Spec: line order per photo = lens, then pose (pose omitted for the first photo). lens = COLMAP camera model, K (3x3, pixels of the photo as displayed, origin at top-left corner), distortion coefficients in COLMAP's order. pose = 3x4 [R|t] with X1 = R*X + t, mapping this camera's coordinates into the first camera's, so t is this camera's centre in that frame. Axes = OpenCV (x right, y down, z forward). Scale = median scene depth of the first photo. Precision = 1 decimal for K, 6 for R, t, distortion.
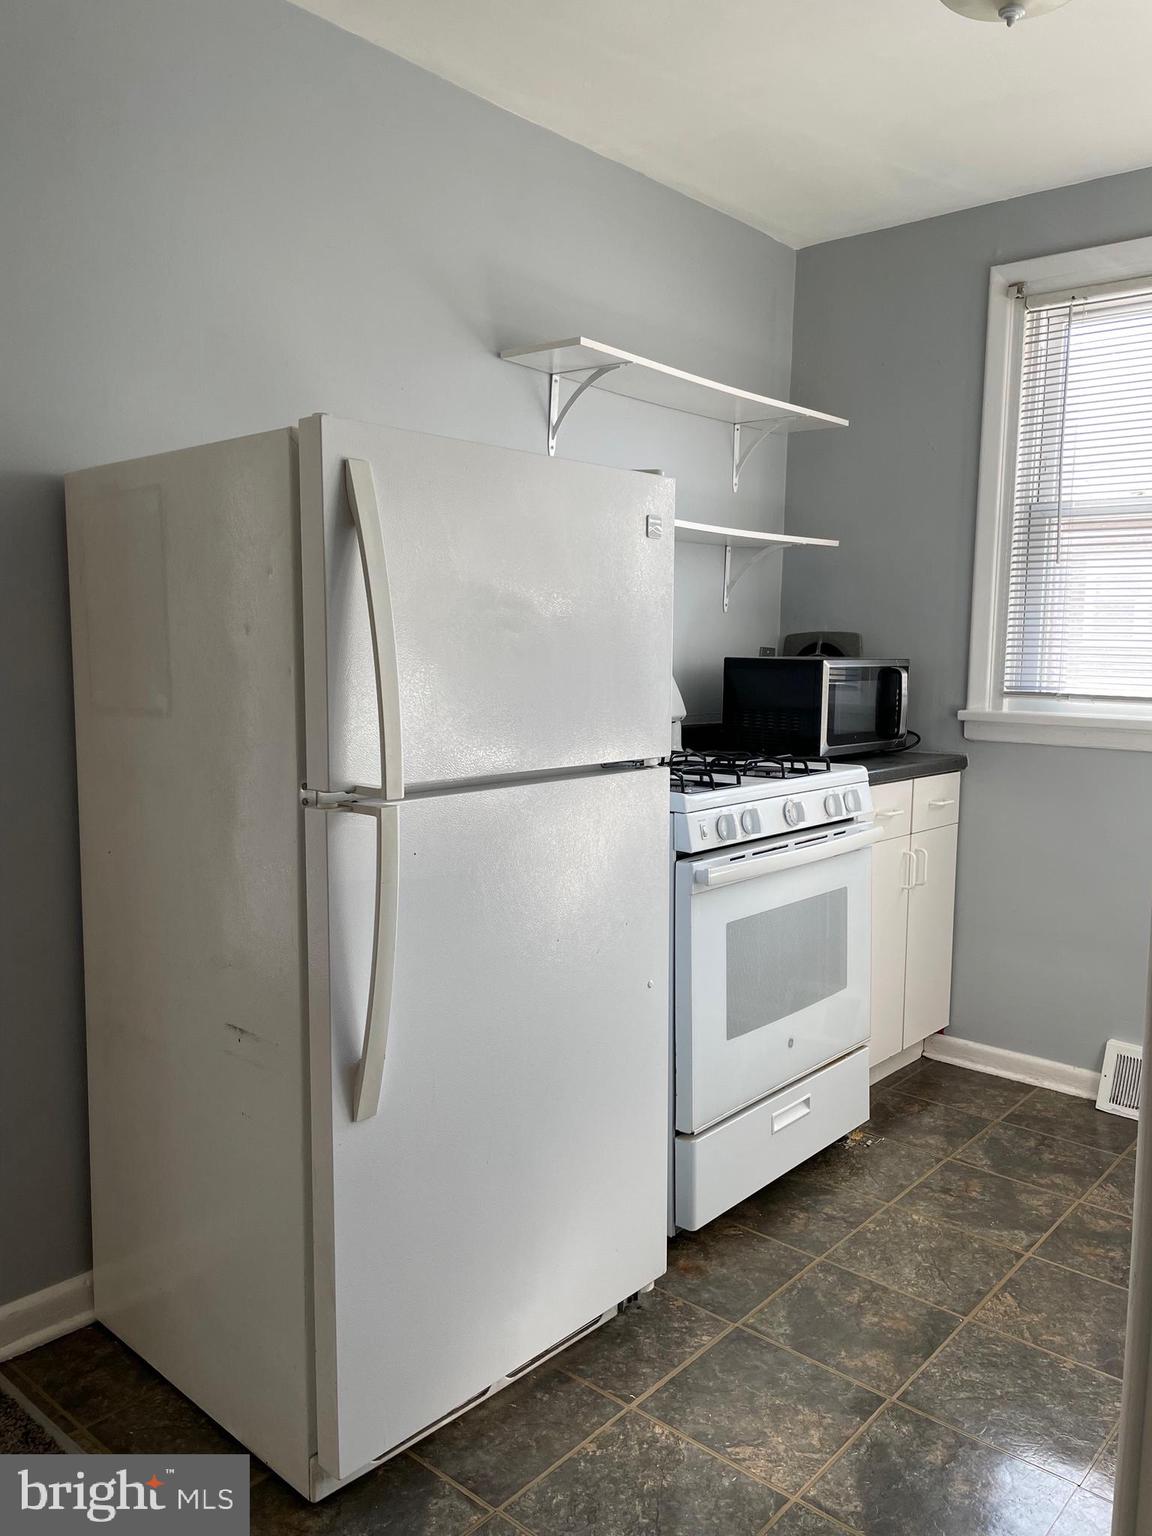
lens RADIAL K [[1171.2, 0, 576.0], [0, 1171.2, 768.0], [0, 0, 1]] dist [0.117947, -0.170434]
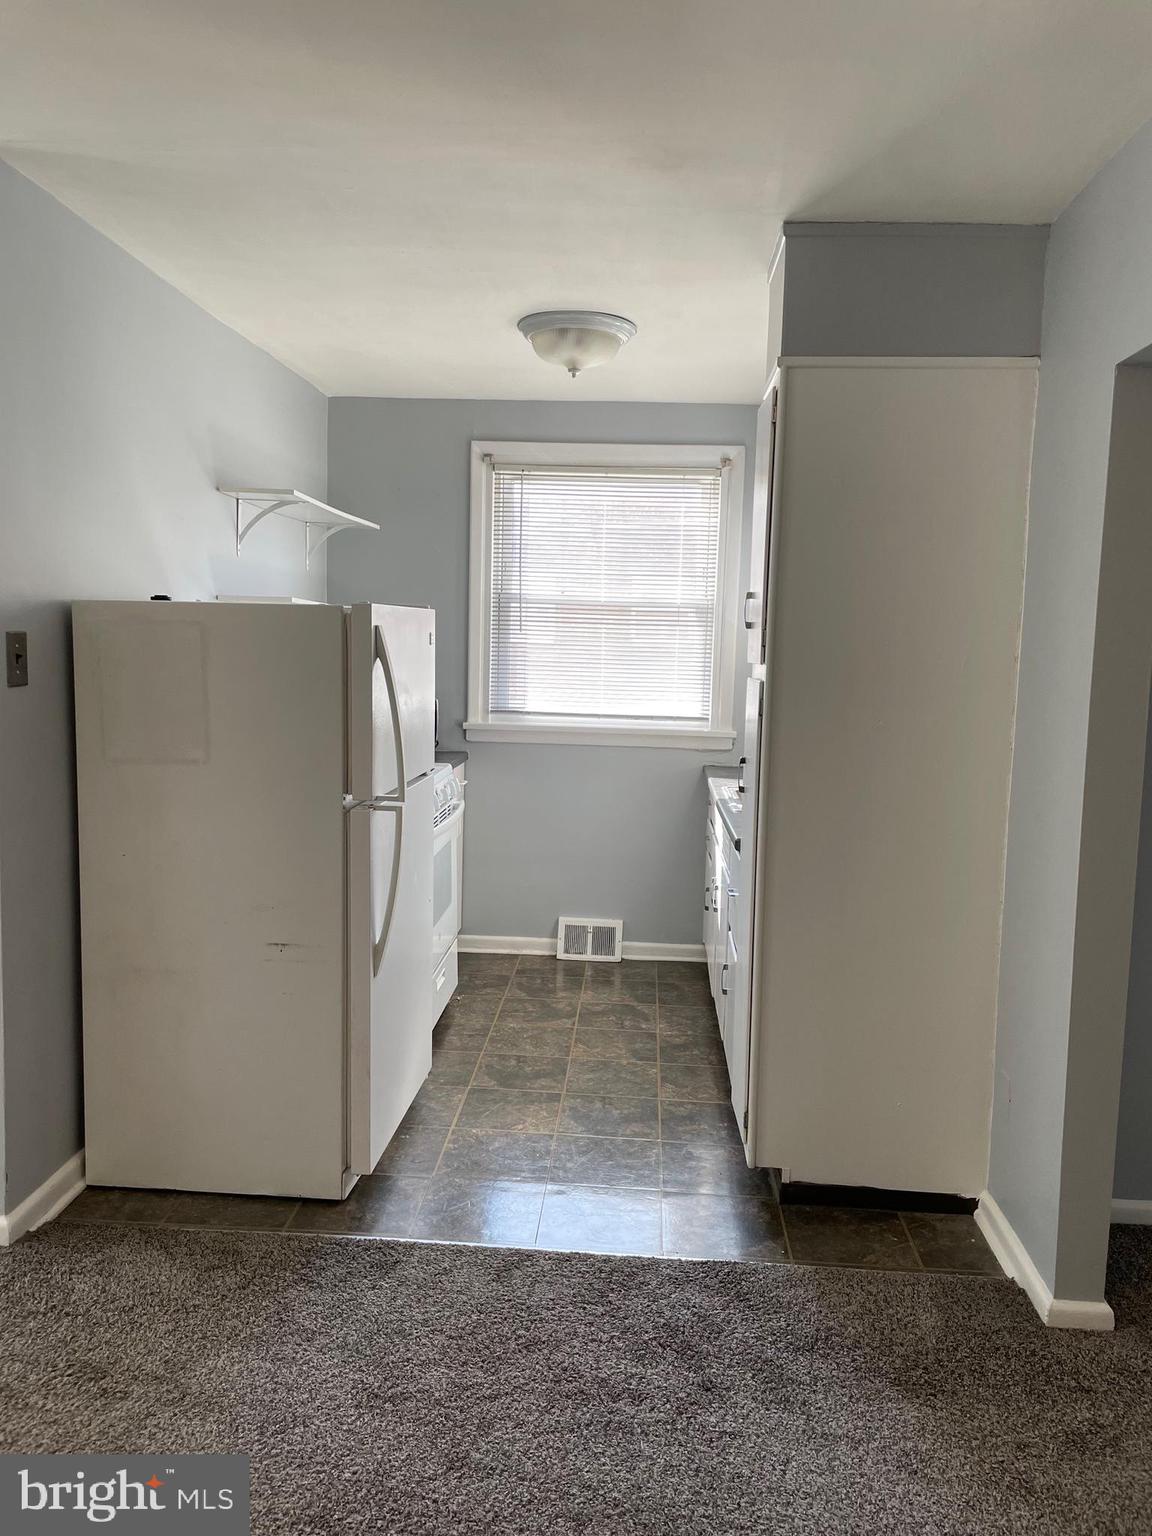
lens RADIAL K [[1171.2, 0, 576.0], [0, 1171.2, 768.0], [0, 0, 1]] dist [0.117947, -0.170434]
pose [[0.798448, -0.061035, 0.598962, -0.551178], [0.049624, 0.998135, 0.035560, -0.042334], [-0.600016, 0.001330, 0.799987, -0.359011]]
